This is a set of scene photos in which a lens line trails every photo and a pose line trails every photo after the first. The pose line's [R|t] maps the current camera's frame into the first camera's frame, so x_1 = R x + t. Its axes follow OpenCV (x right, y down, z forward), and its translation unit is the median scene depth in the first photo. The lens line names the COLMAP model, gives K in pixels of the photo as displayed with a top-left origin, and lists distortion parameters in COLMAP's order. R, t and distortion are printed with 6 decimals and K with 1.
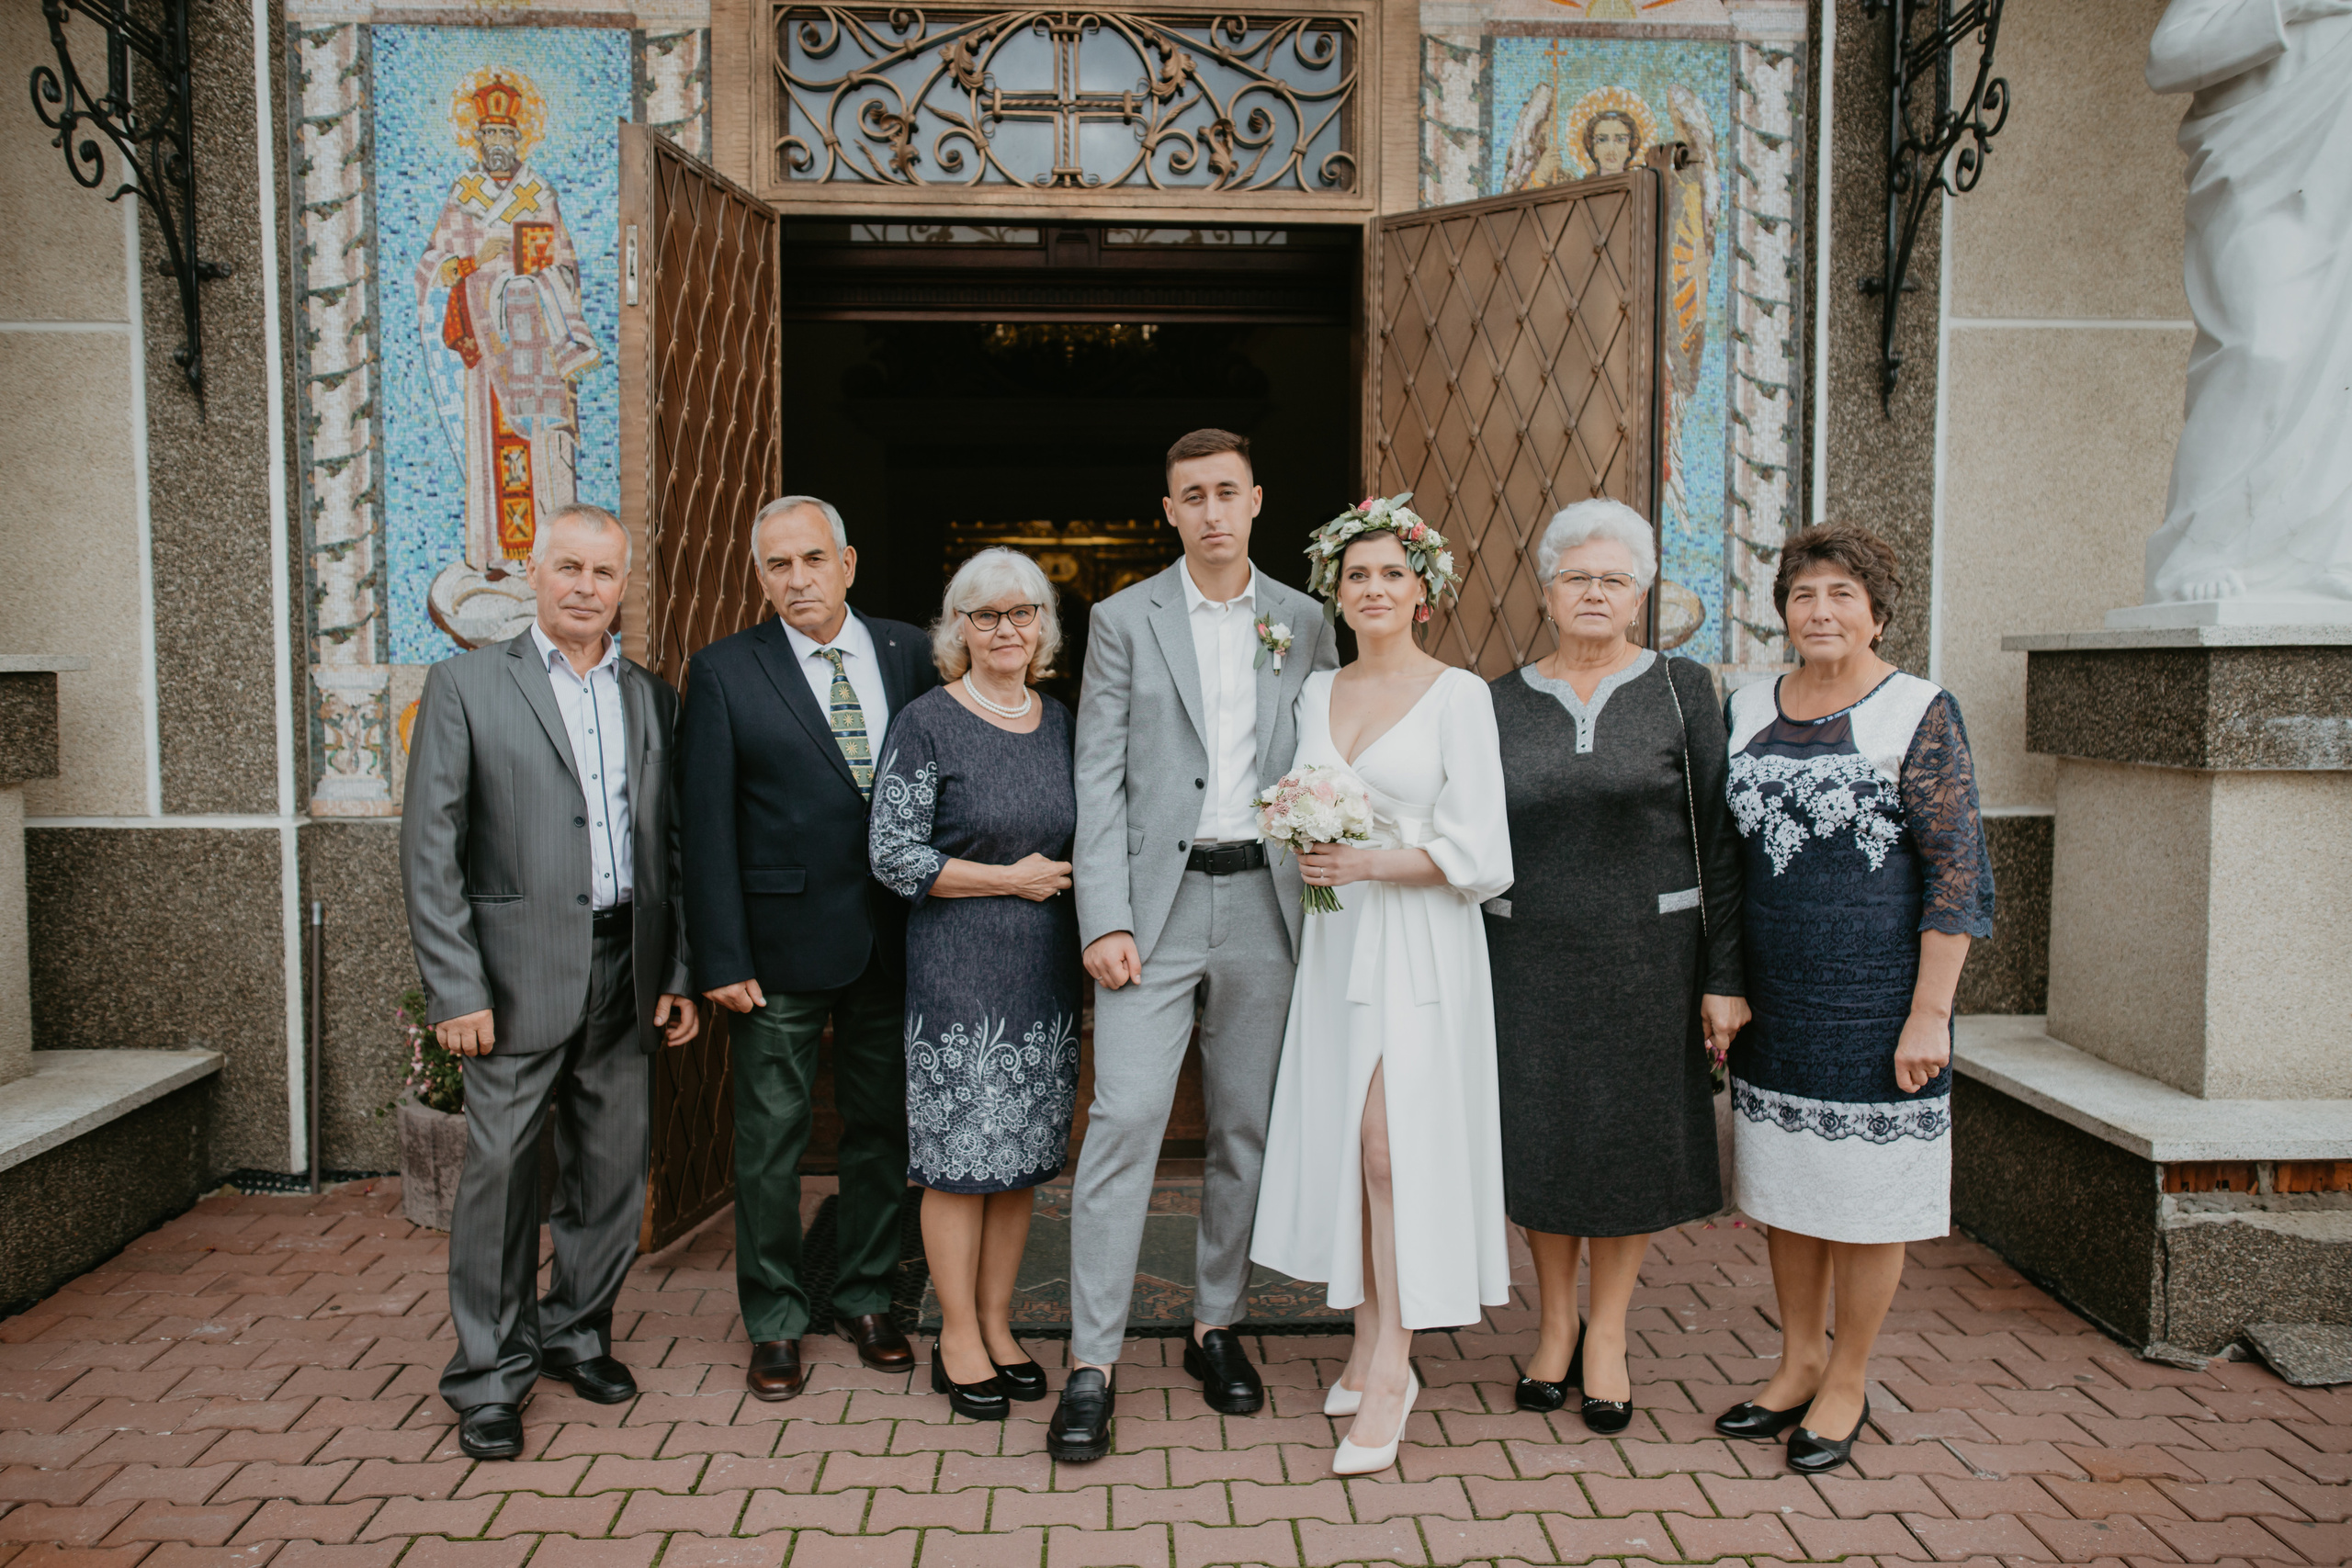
lens RADIAL K [[1871.6, 0, 1176.0], [0, 1871.6, 784.0], [0, 0, 1]] dist [0.002689, -0.001612]
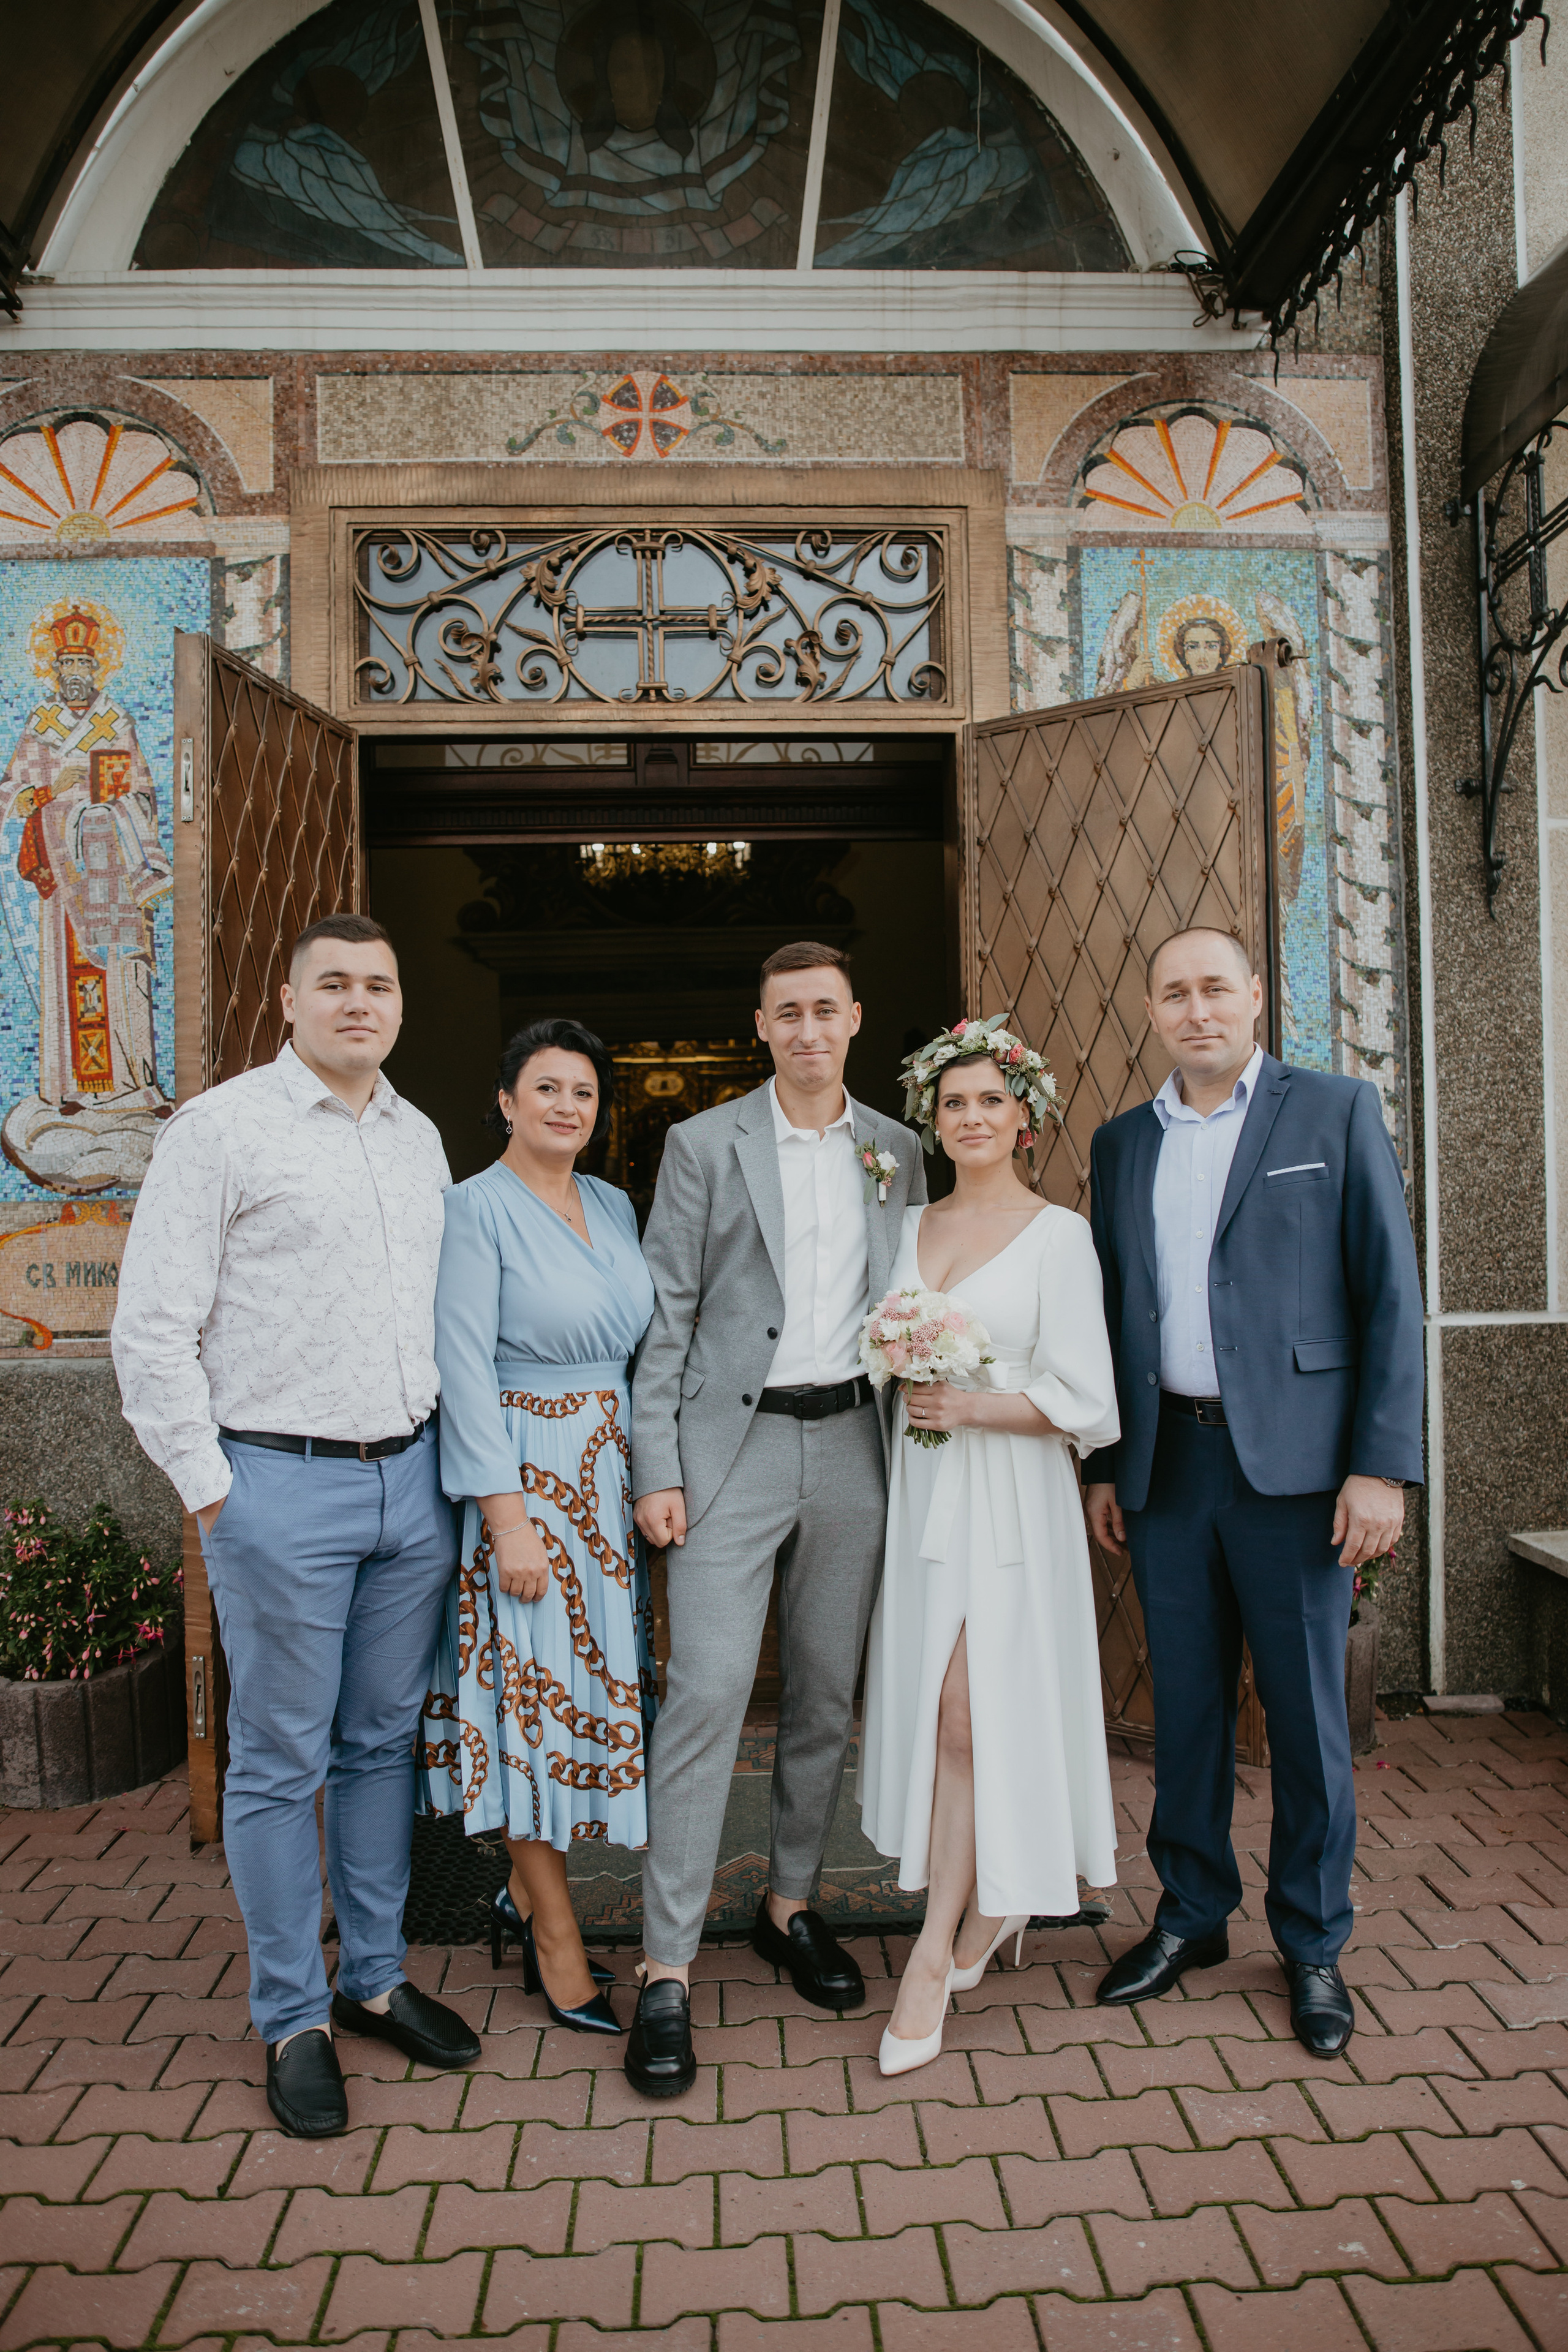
lens RADIAL K [[1697.8, 0, 784.0], [0, 1697.8, 1176.0], [0, 0, 1]] dist [-0.046719, 0.003195]
pose [[0.999749, -0.021648, 0.005710, 0.000278], [0.021949, 0.997999, -0.059298, -0.017030], [-0.004415, 0.059408, 0.998224, 0.131032]]
